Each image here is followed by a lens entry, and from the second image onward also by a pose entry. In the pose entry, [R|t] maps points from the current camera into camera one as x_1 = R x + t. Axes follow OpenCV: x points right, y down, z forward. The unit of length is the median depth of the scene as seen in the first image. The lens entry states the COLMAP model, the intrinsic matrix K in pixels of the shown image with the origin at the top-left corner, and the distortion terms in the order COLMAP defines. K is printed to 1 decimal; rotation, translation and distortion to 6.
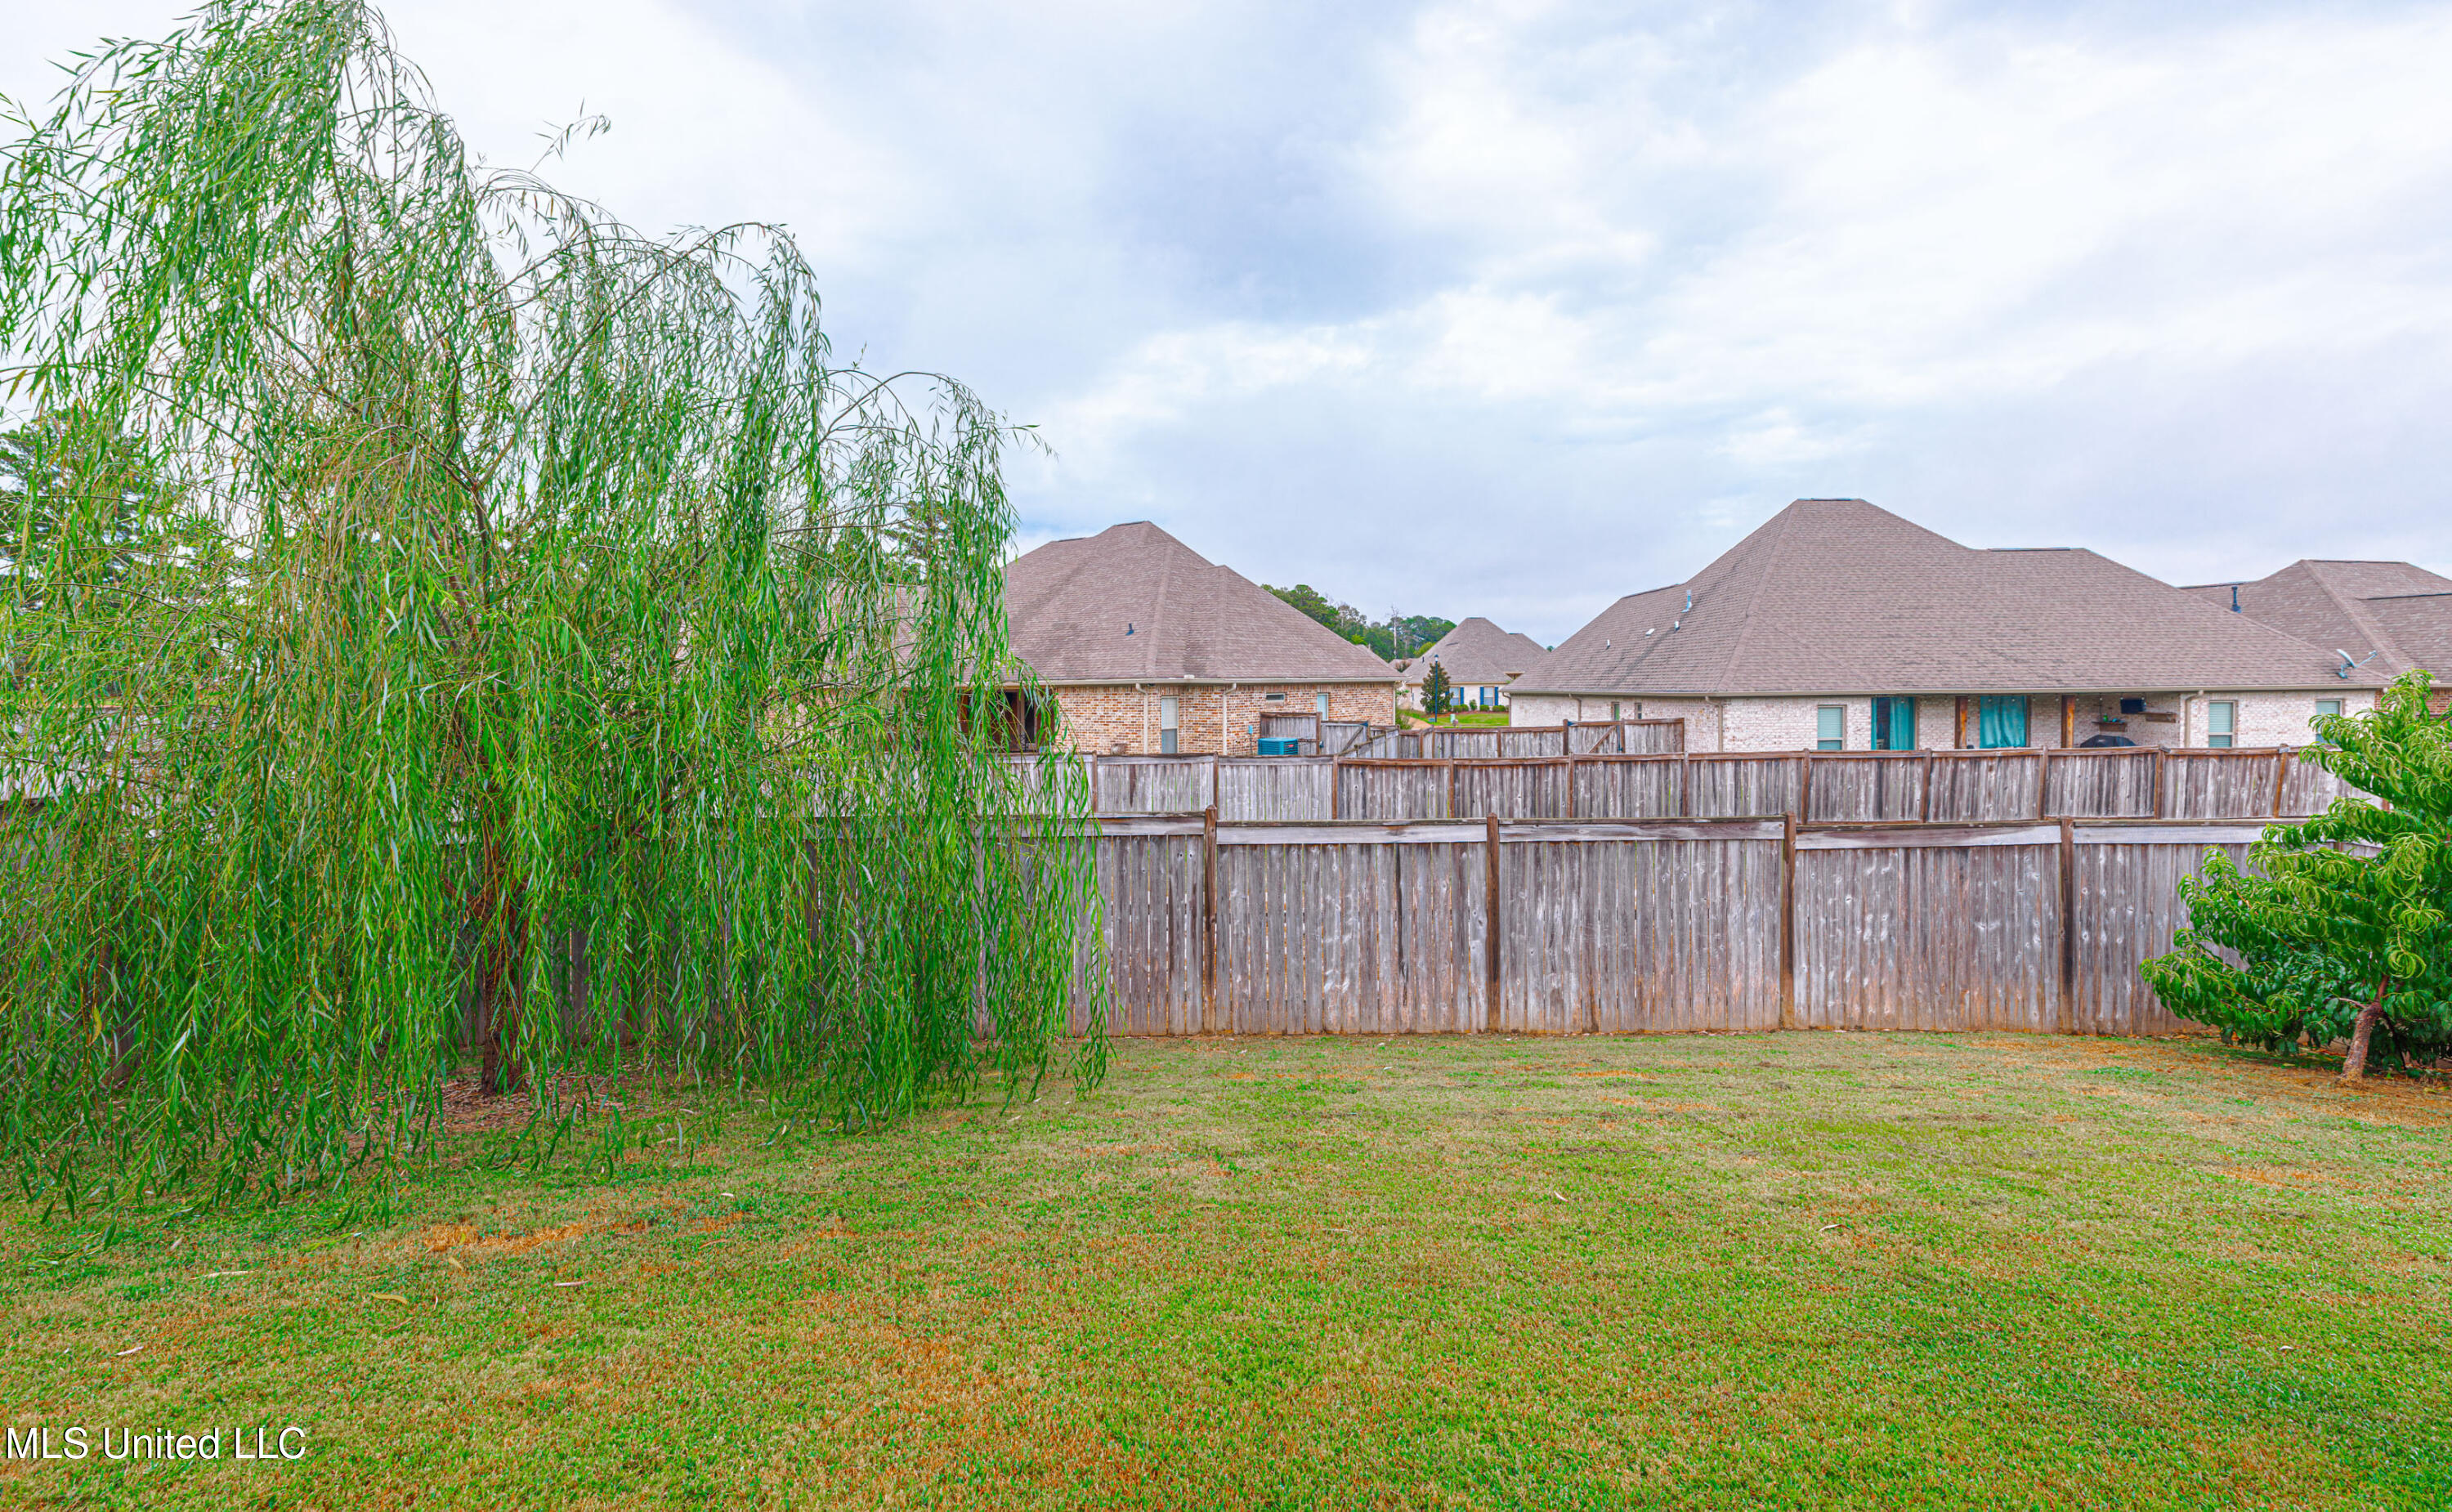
lens RADIAL K [[1061.2, 0, 1231.8], [0, 1061.2, 715.1], [0, 0, 1]] dist [-0.000159, -0.000504]
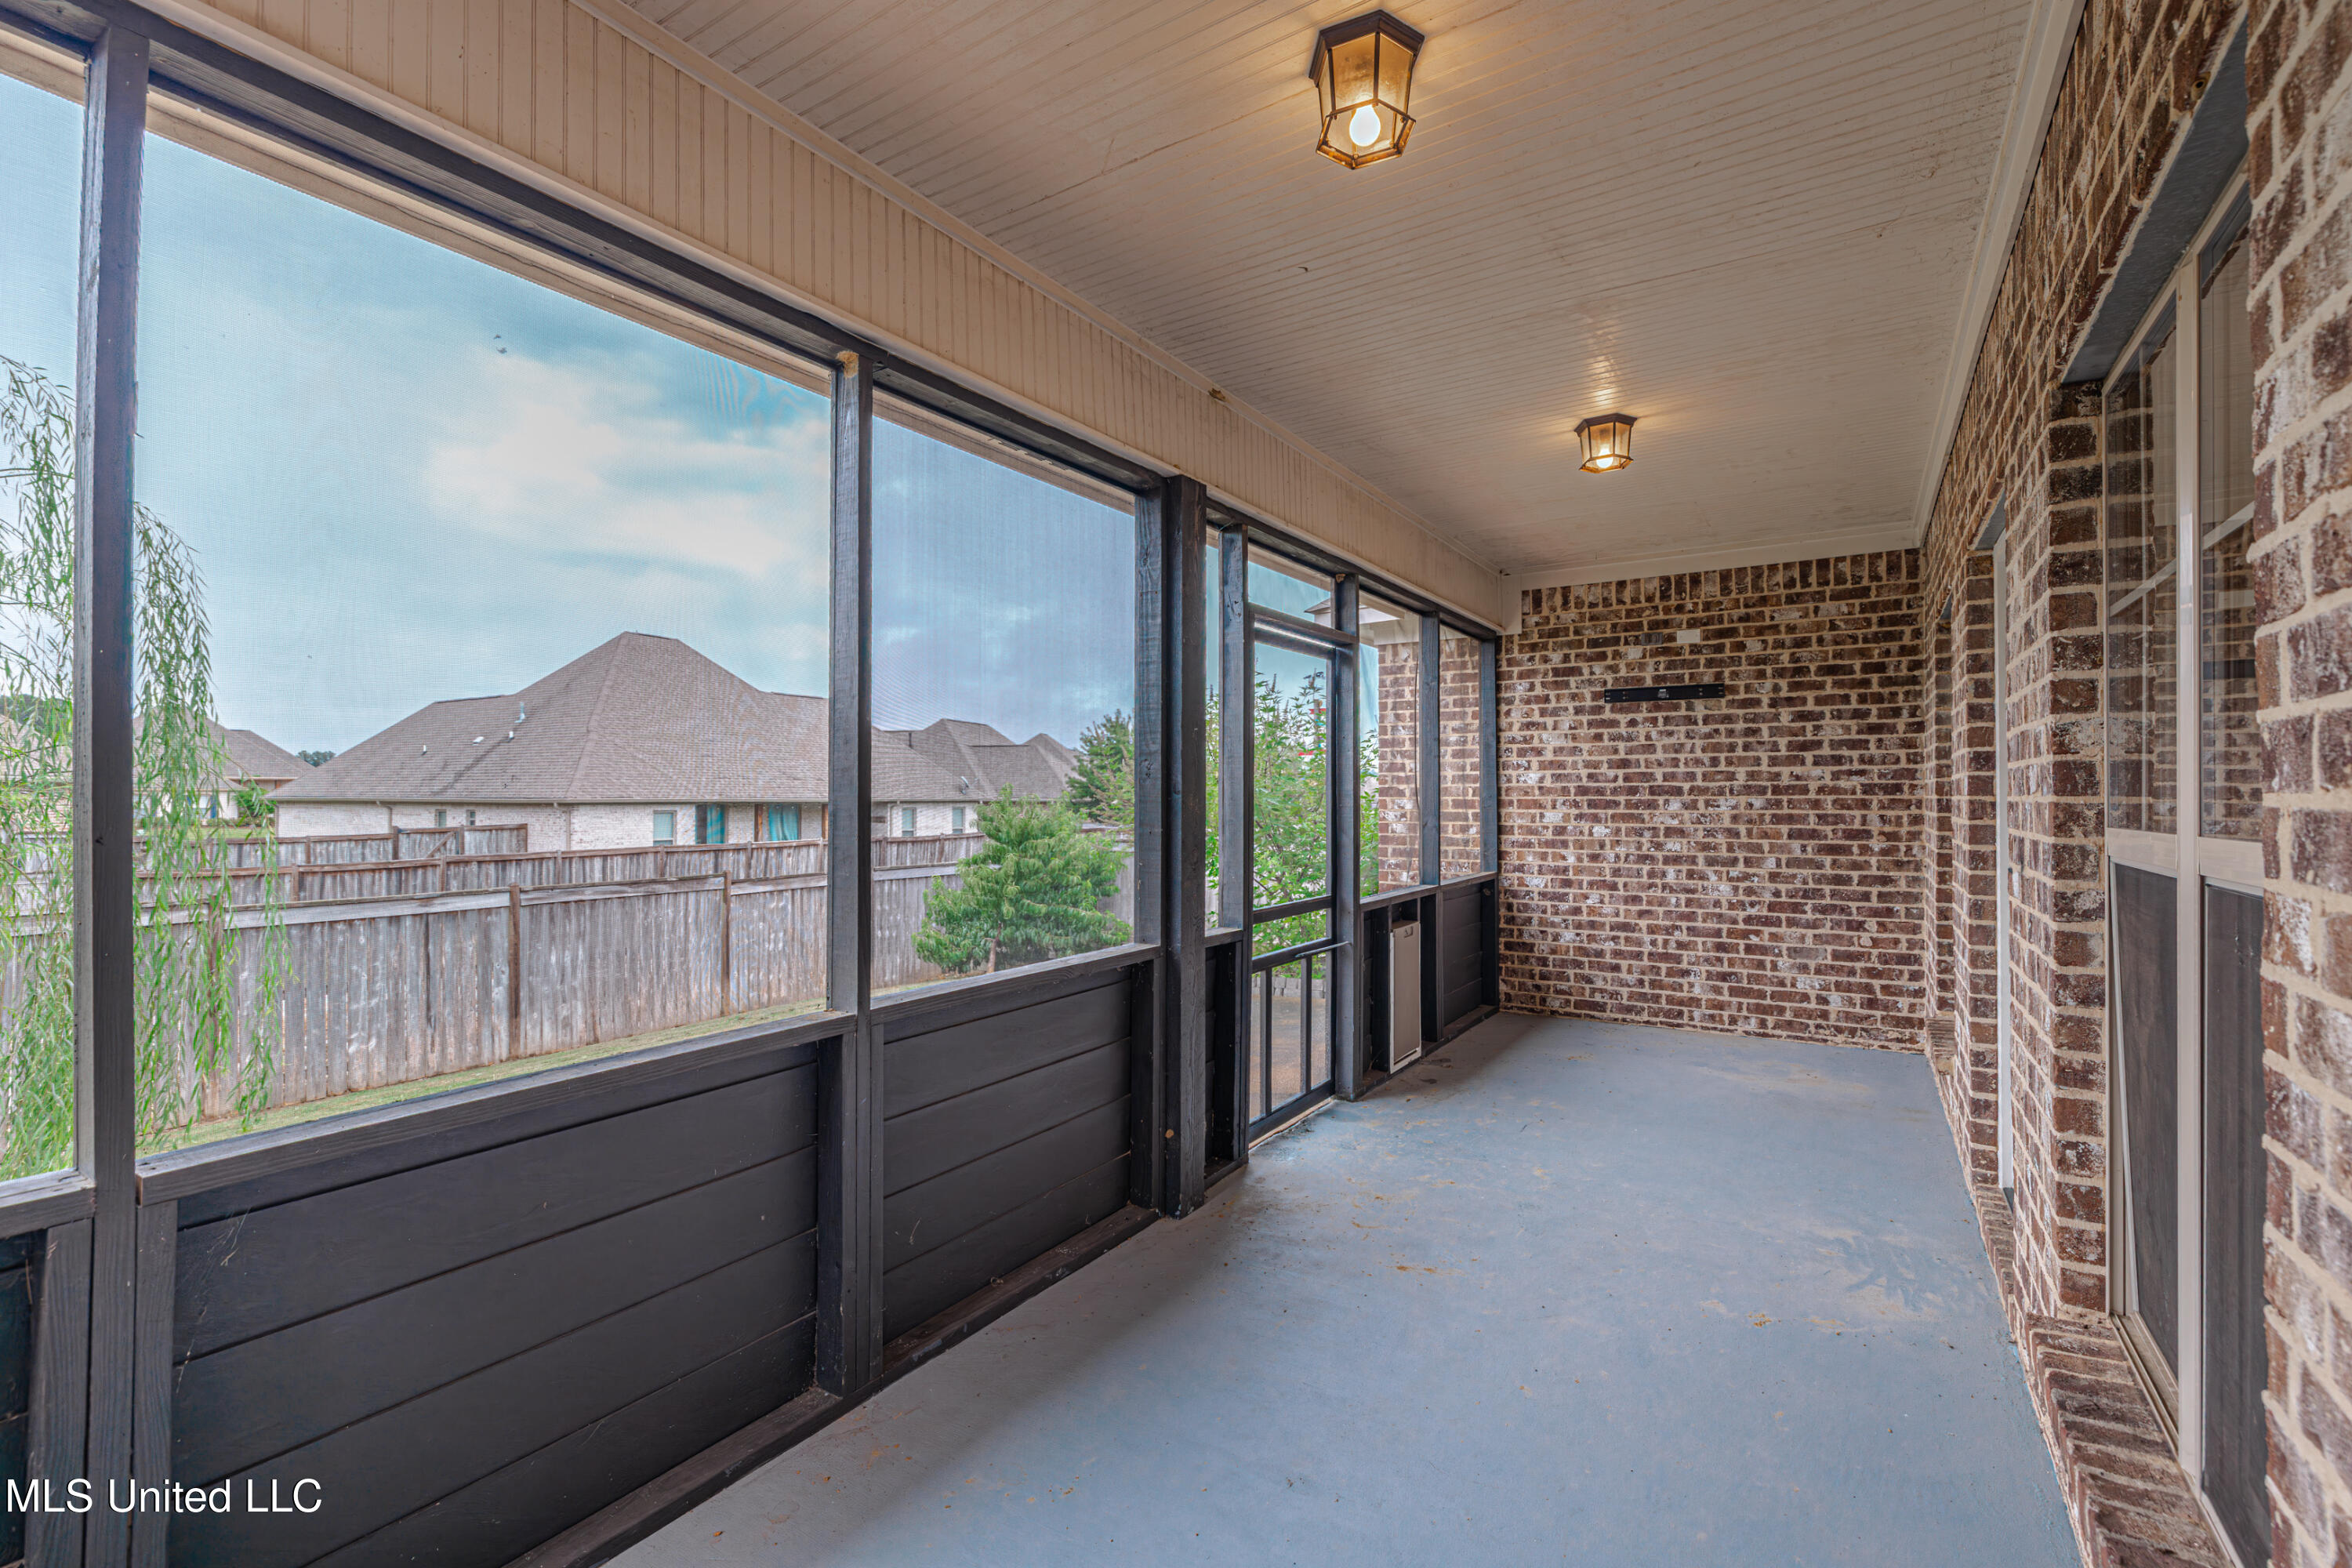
lens RADIAL K [[1063.0, 0, 1180.1], [0, 1063.0, 787.9], [0, 0, 1]] dist [0.004432, 0.000323]
pose [[0.522031, 0.020539, 0.852679, -0.413401], [0.013765, 0.999377, -0.032500, 0.031918], [-0.852816, 0.028703, 0.521423, -0.323655]]
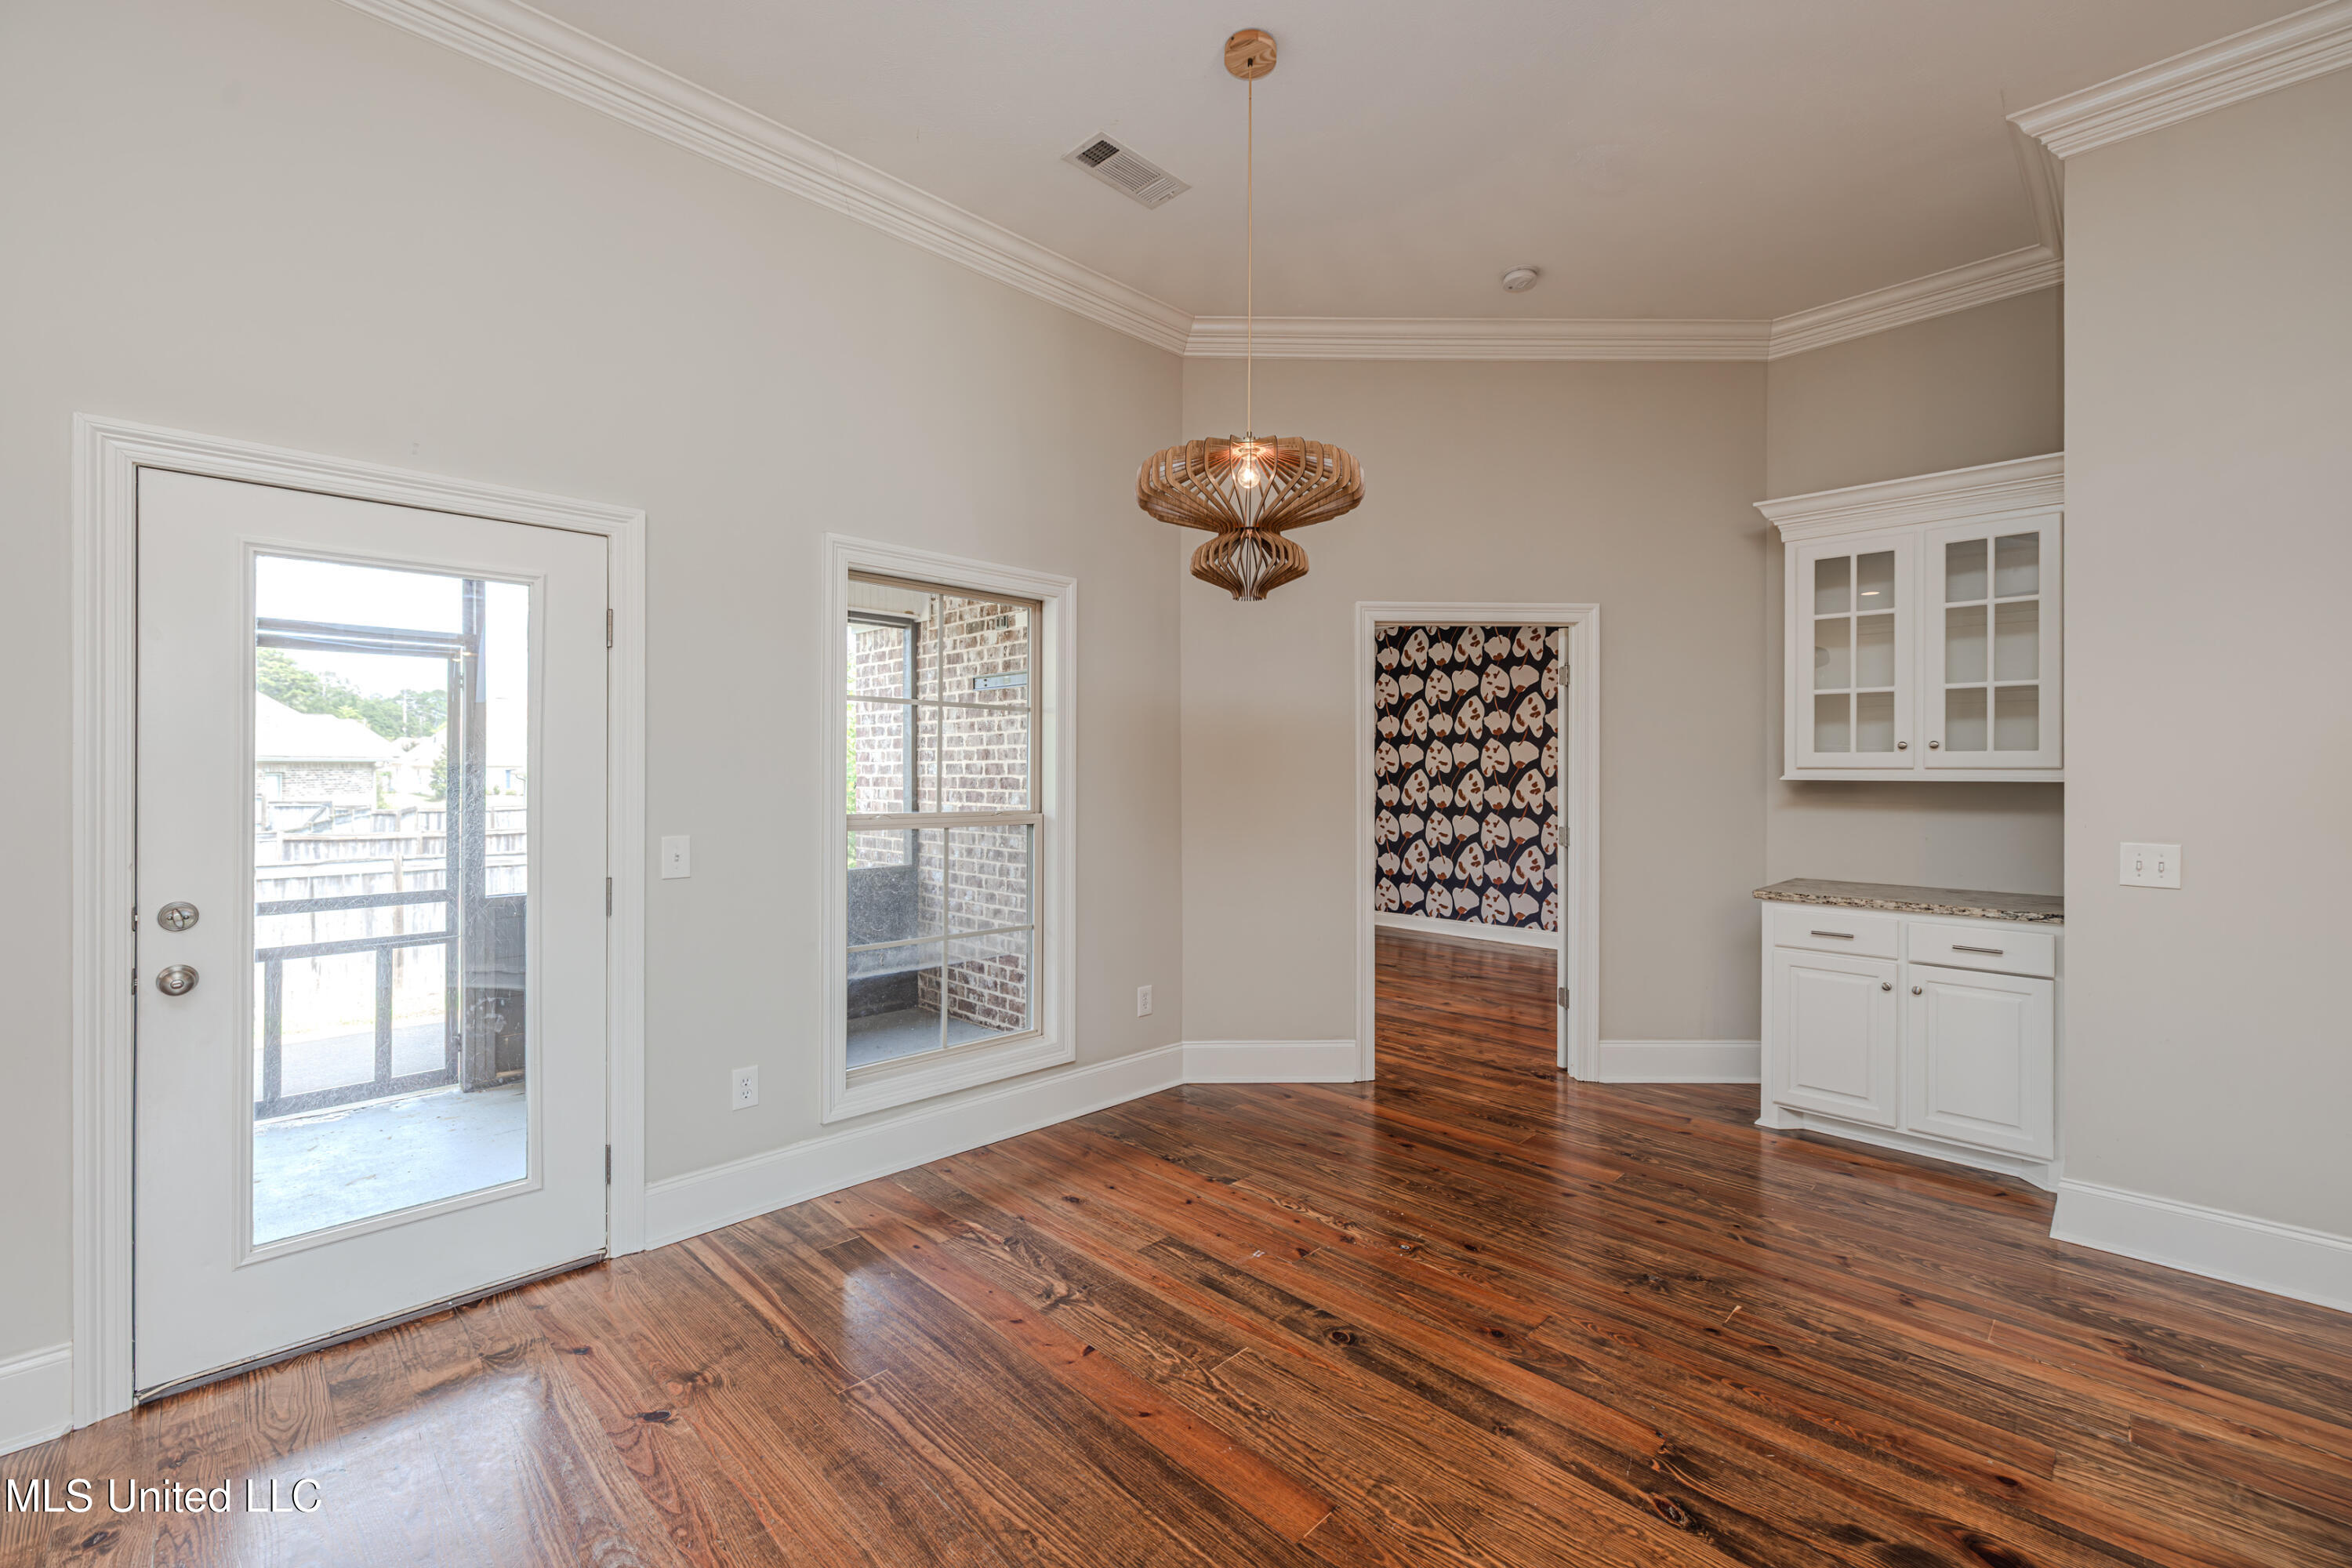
lens RADIAL K [[1007.6, 0, 1179.1], [0, 1007.6, 771.3], [0, 0, 1]] dist [-0.004451, 0.000350]
pose [[0.694459, 0.014829, 0.719379, 0.004845], [0.006101, 0.999630, -0.026495, 0.024479], [-0.719506, 0.022789, 0.694112, -0.774160]]
